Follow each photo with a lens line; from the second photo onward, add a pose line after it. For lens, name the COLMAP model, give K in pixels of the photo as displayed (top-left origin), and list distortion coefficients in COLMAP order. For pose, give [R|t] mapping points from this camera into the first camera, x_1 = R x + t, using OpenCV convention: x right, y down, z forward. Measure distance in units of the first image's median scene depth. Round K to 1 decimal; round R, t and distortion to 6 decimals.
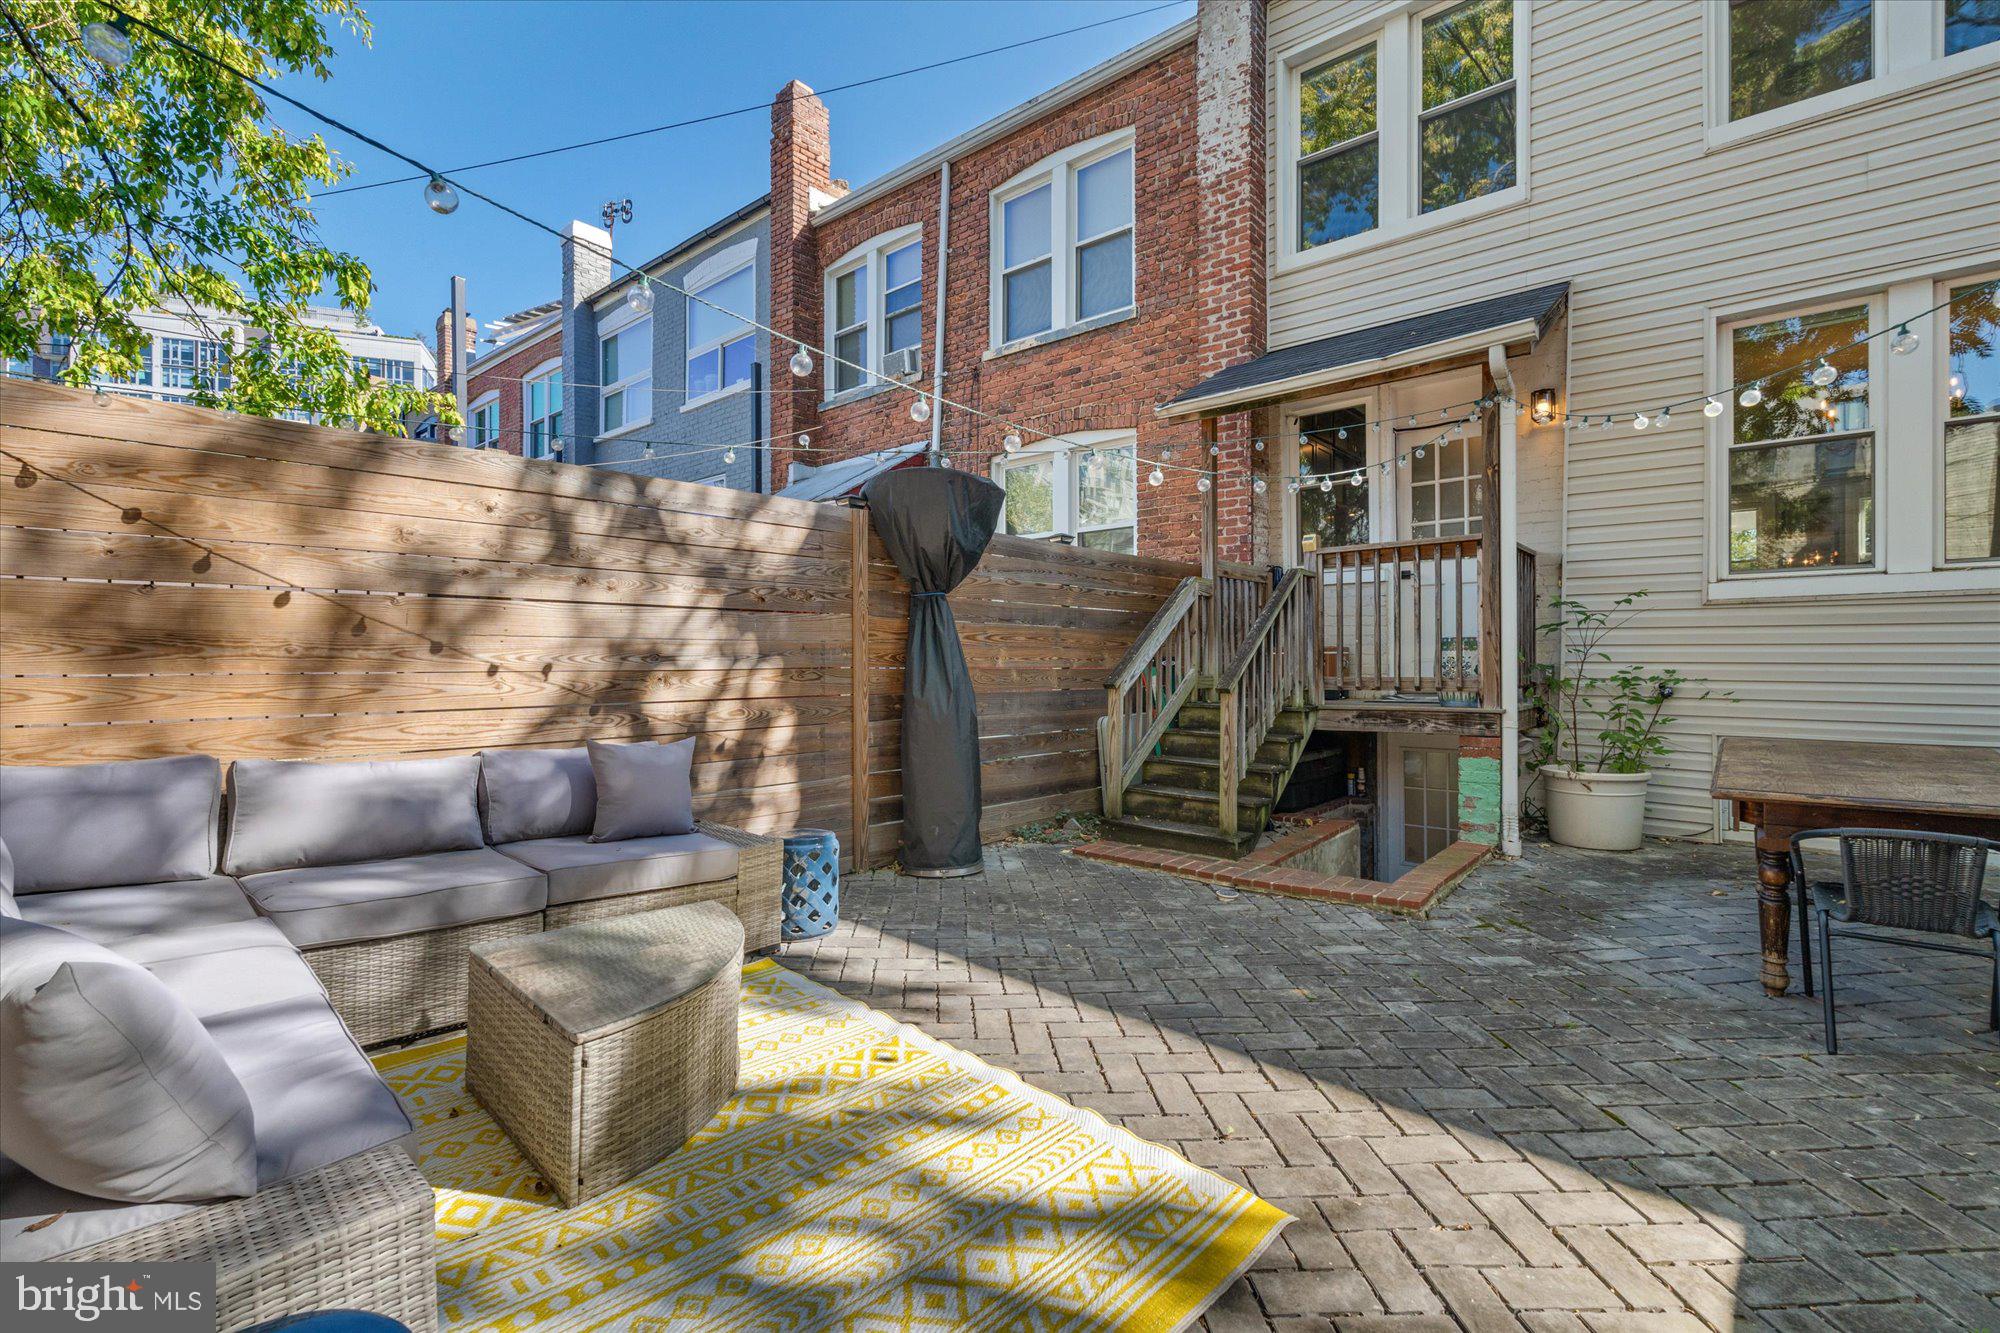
lens RADIAL K [[897.2, 0, 1000.6], [0, 897.2, 660.5], [0, 0, 1]] dist [-0.002603, -0.000314]
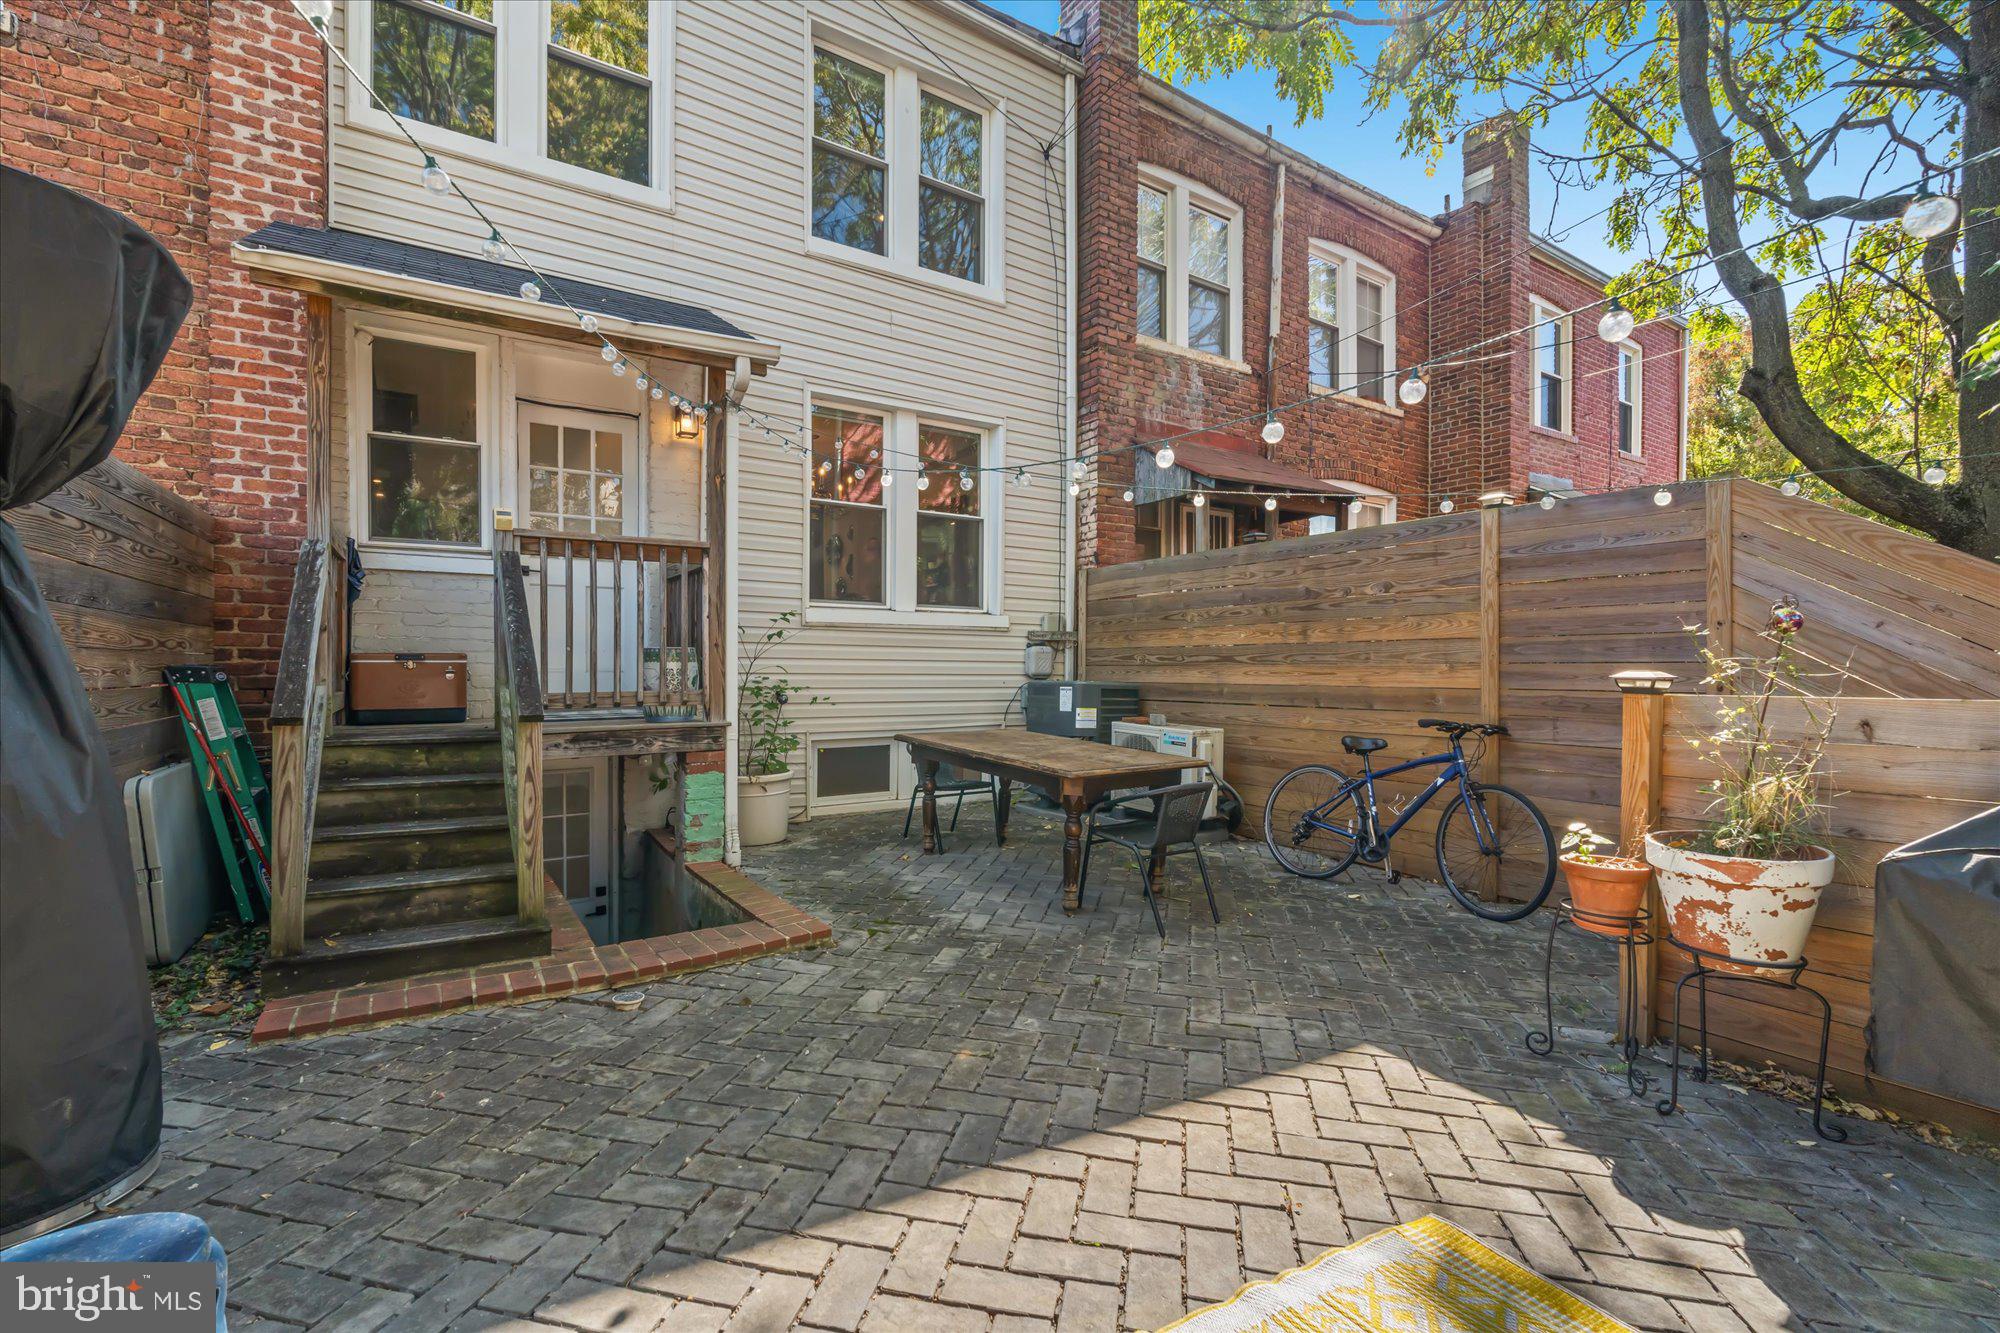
lens RADIAL K [[876.3, 0, 1000.0], [0, 876.3, 666.5], [0, 0, 1]] dist [-0.002568, -0.000079]
pose [[0.274095, 0.001577, 0.961701, -0.414920], [-0.006811, 0.999977, 0.000302, -0.013389], [-0.961678, -0.006633, 0.274100, 0.617672]]
